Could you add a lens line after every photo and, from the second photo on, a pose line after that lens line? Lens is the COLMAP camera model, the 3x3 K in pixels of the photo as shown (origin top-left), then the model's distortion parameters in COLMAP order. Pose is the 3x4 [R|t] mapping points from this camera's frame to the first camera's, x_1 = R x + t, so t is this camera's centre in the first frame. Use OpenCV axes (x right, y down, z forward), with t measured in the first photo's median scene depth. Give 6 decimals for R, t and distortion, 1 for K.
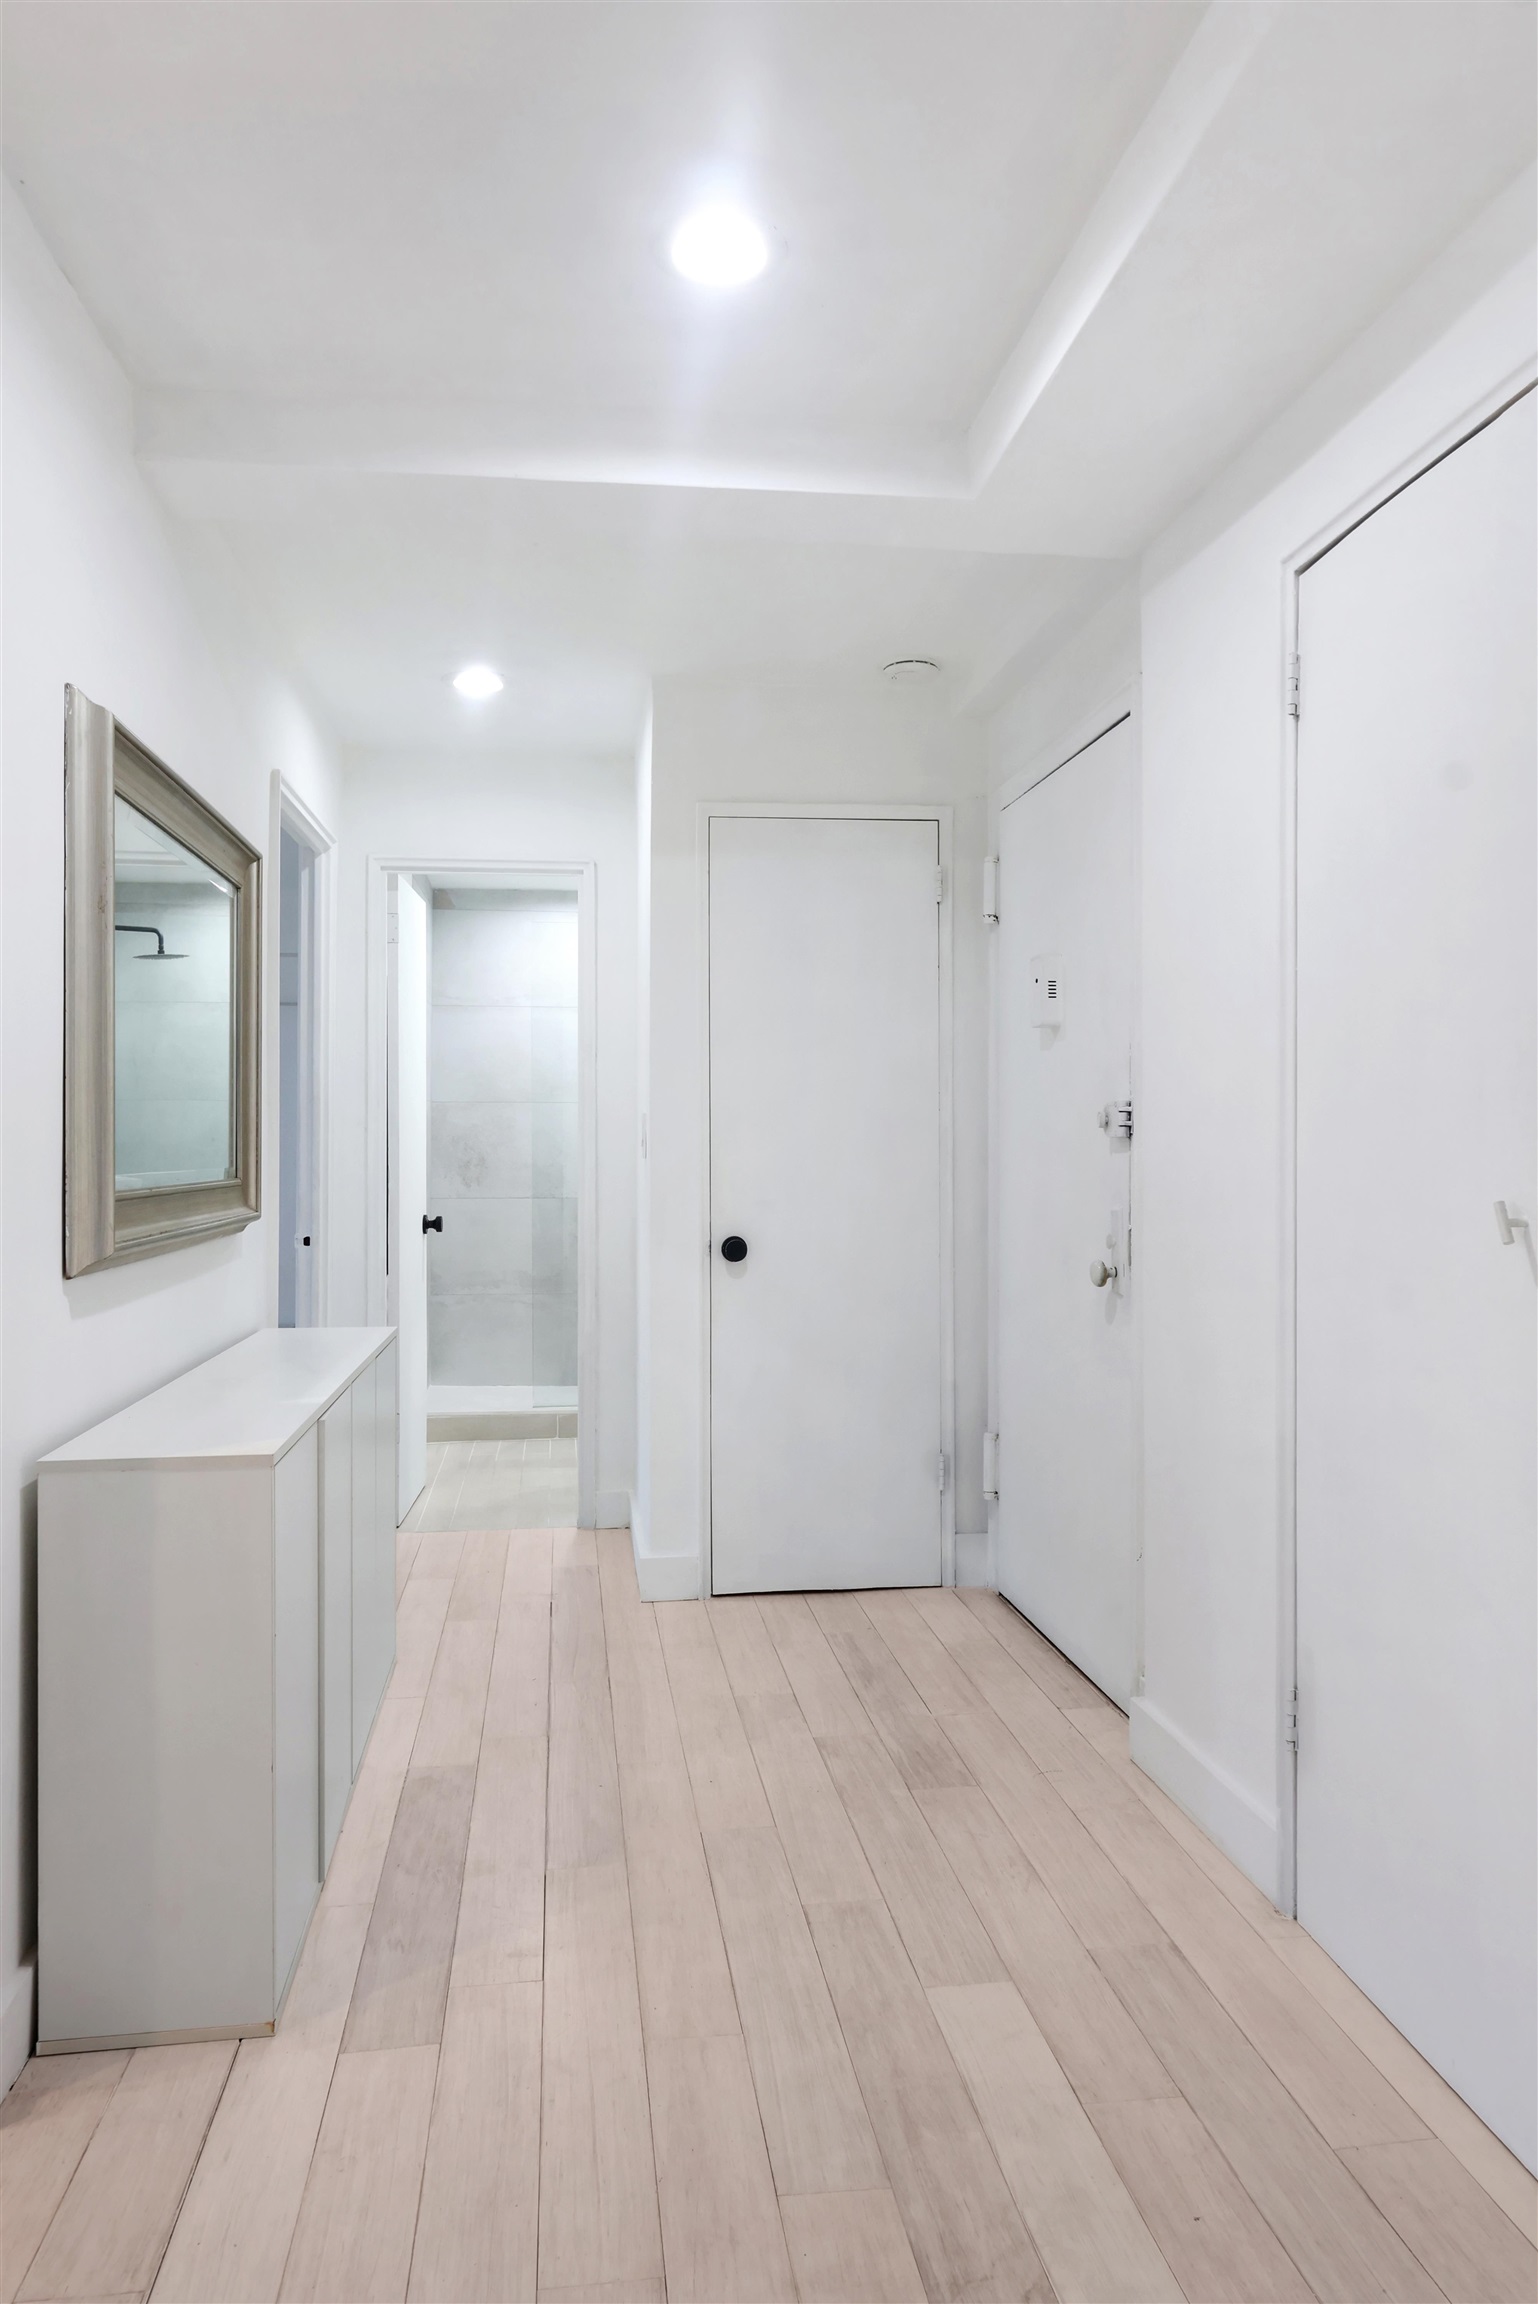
lens RADIAL K [[1498.3, 0, 770.1], [0, 1498.3, 1142.1], [0, 0, 1]] dist [0.007293, -0.000596]
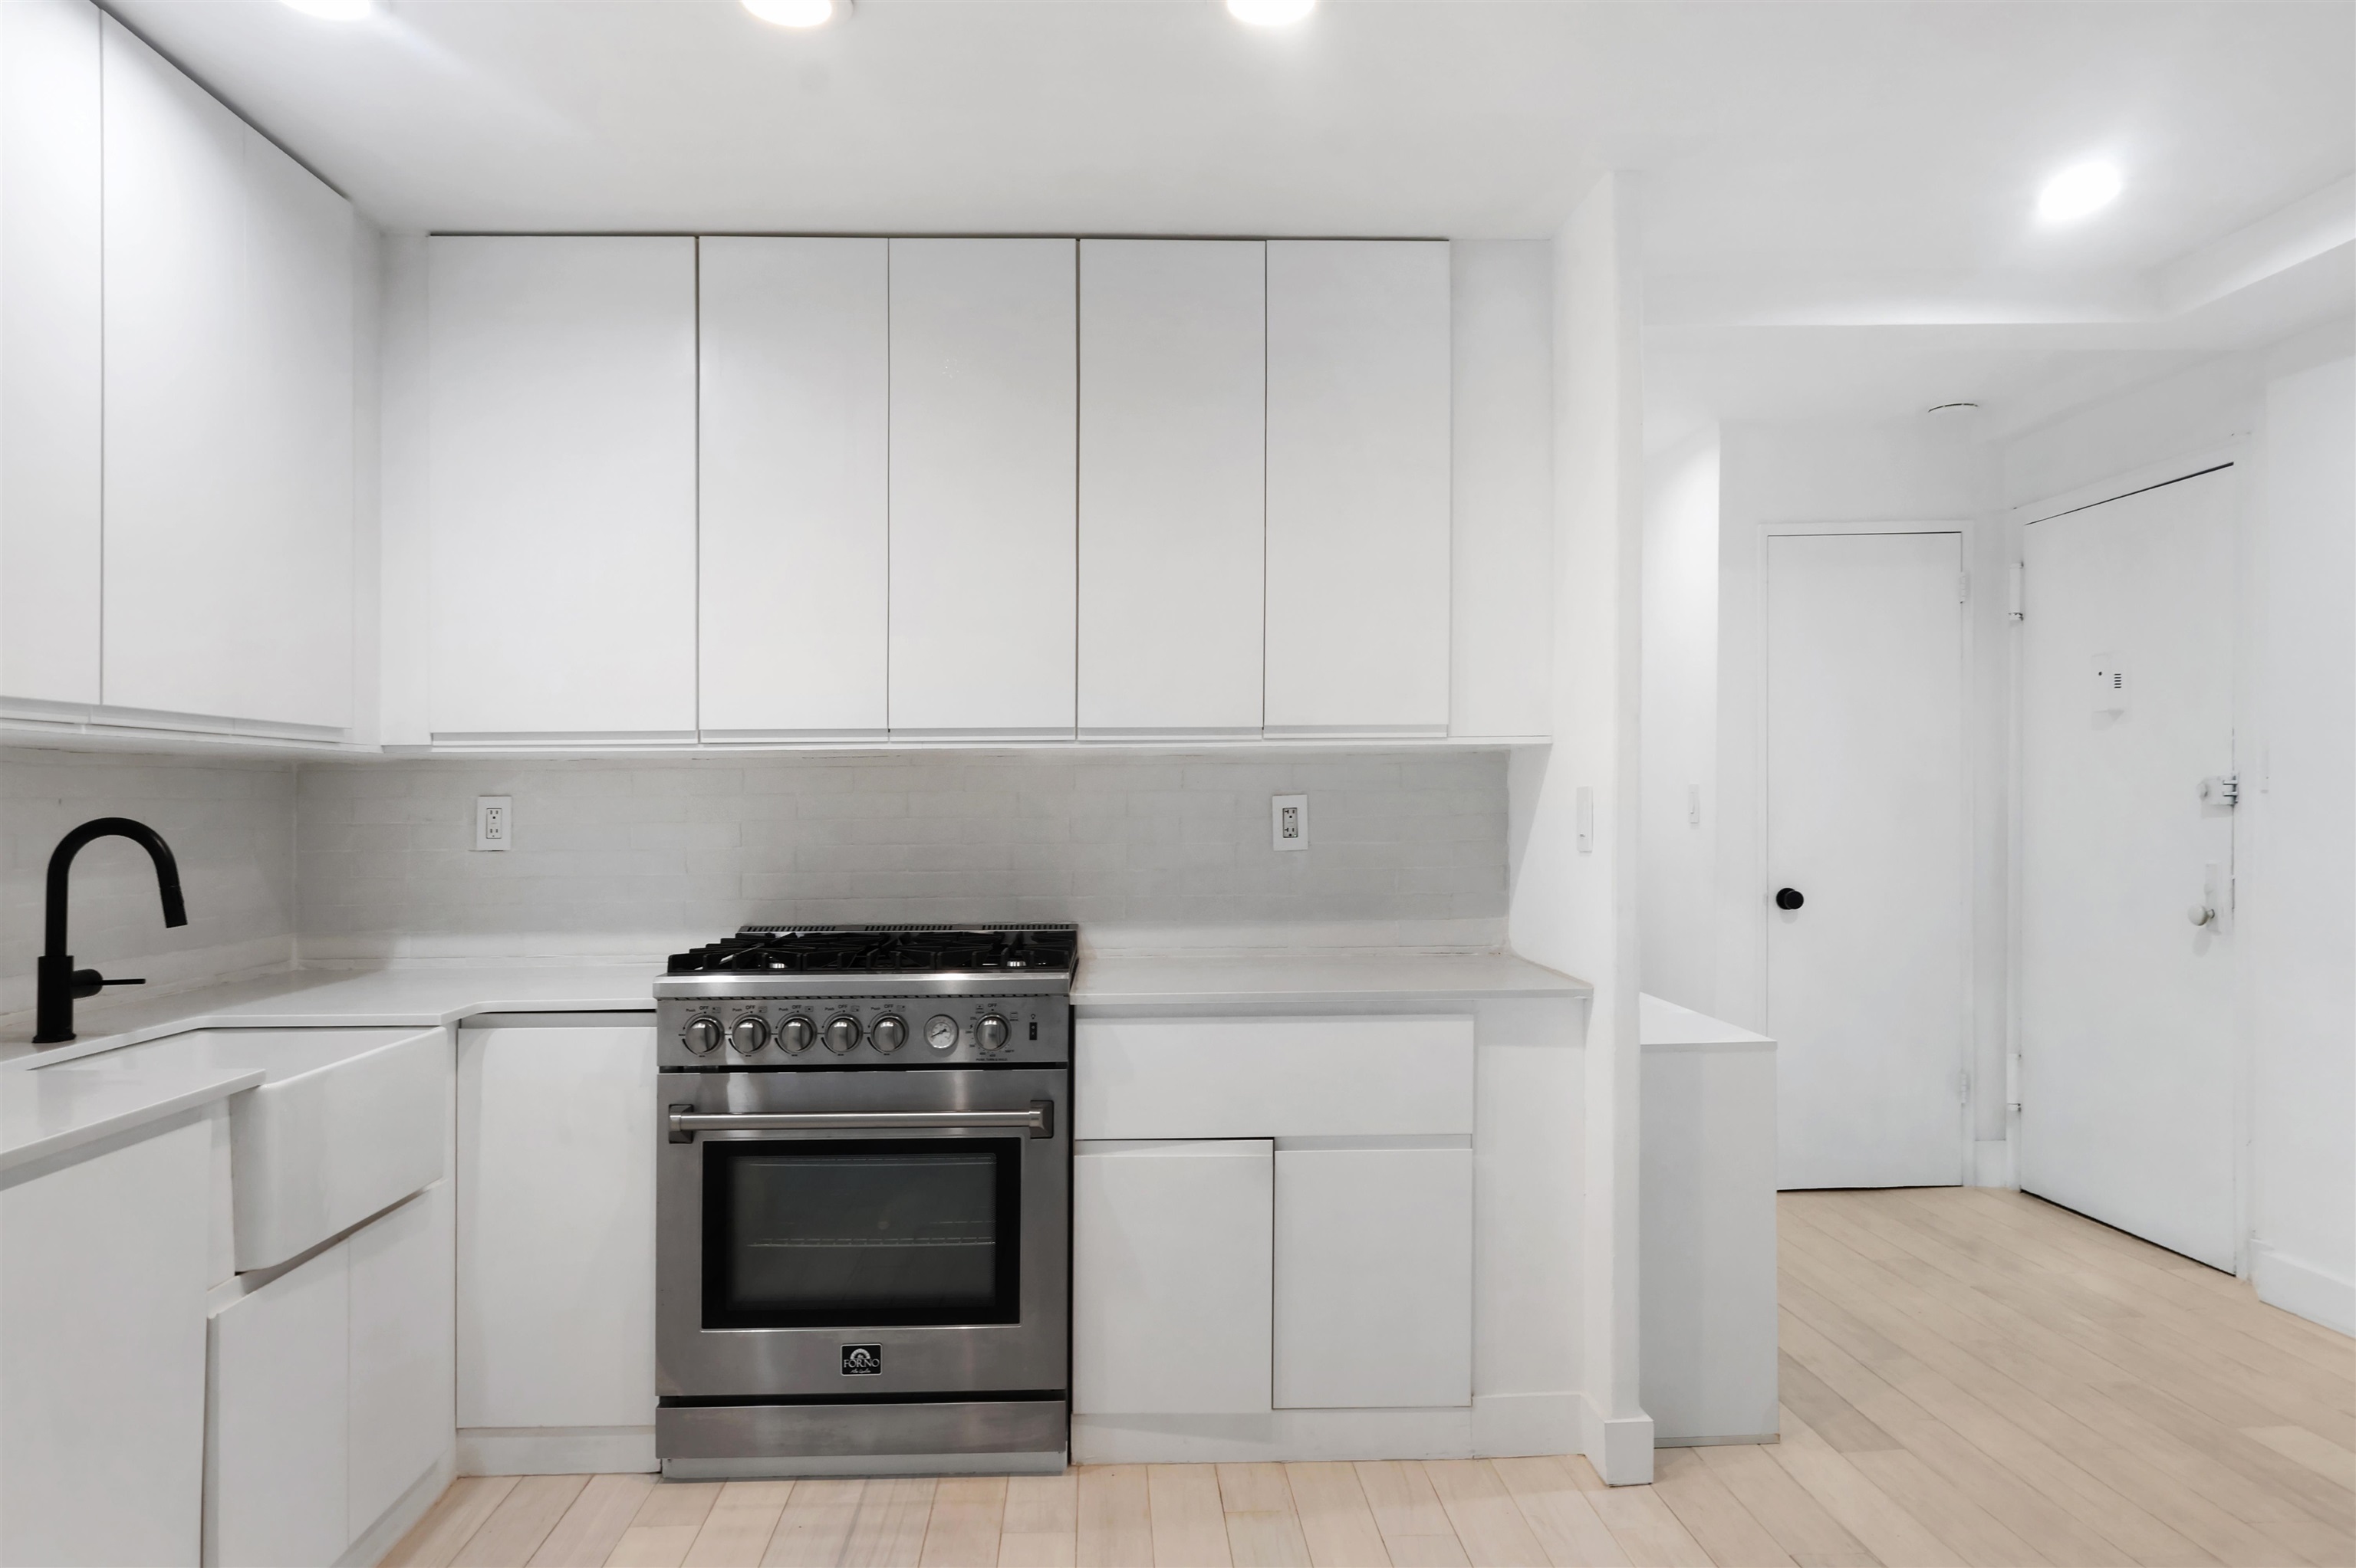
lens RADIAL K [[1594.7, 0, 1174.2], [0, 1594.7, 796.5], [0, 0, 1]] dist [0.000356, 0.001781]
pose [[0.996568, -0.011595, -0.081965, -0.521614], [0.011871, 0.999925, 0.002887, -0.024449], [0.081926, -0.003850, 0.996631, -0.382471]]
